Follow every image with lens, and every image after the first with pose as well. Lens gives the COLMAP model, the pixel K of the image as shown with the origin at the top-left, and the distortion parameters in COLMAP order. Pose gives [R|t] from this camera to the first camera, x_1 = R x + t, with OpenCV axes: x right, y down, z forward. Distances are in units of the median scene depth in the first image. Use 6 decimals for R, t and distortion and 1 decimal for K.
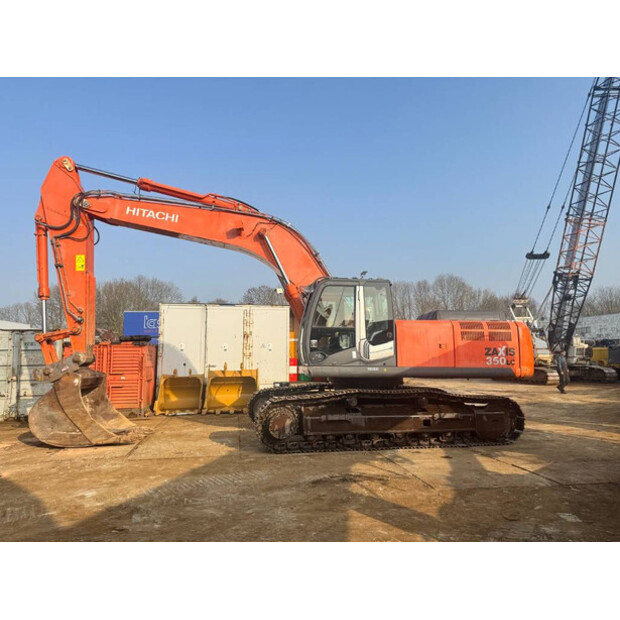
lens RADIAL K [[434.1, 0, 310.0], [0, 434.1, 310.0], [0, 0, 1]] dist [0.058115, -0.079822]
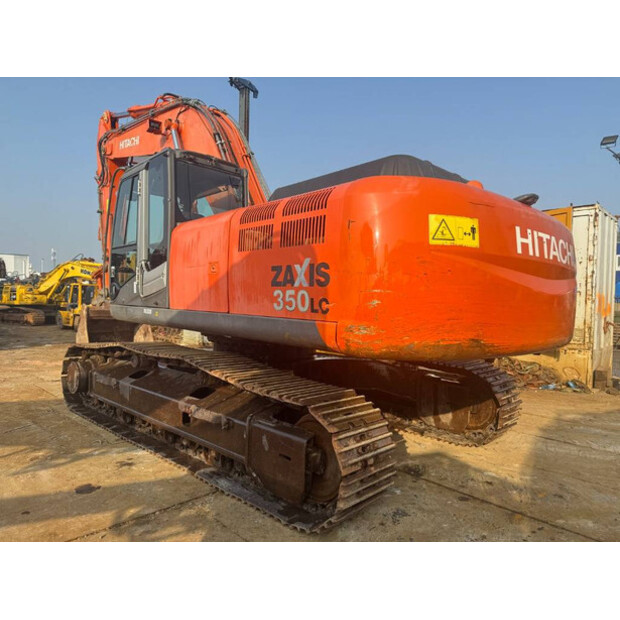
lens RADIAL K [[434.1, 0, 310.0], [0, 434.1, 310.0], [0, 0, 1]] dist [0.058115, -0.079822]
pose [[0.584052, 0.034593, -0.810979, 0.680951], [0.066610, 0.993679, 0.090358, 0.086363], [0.808979, -0.106793, 0.578056, 0.751718]]
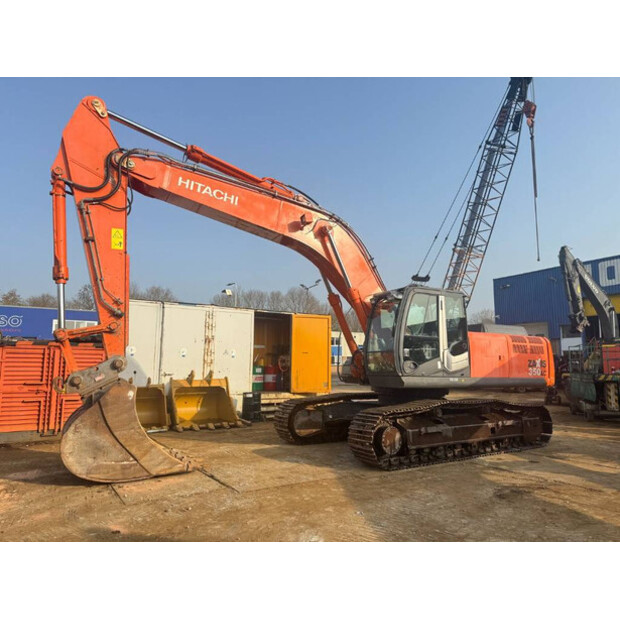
lens RADIAL K [[434.1, 0, 310.0], [0, 434.1, 310.0], [0, 0, 1]] dist [0.058115, -0.079822]
pose [[0.927652, 0.060854, 0.368455, -0.489790], [-0.053969, 0.998122, -0.028973, 0.020933], [-0.369526, 0.006991, 0.929194, 0.164800]]
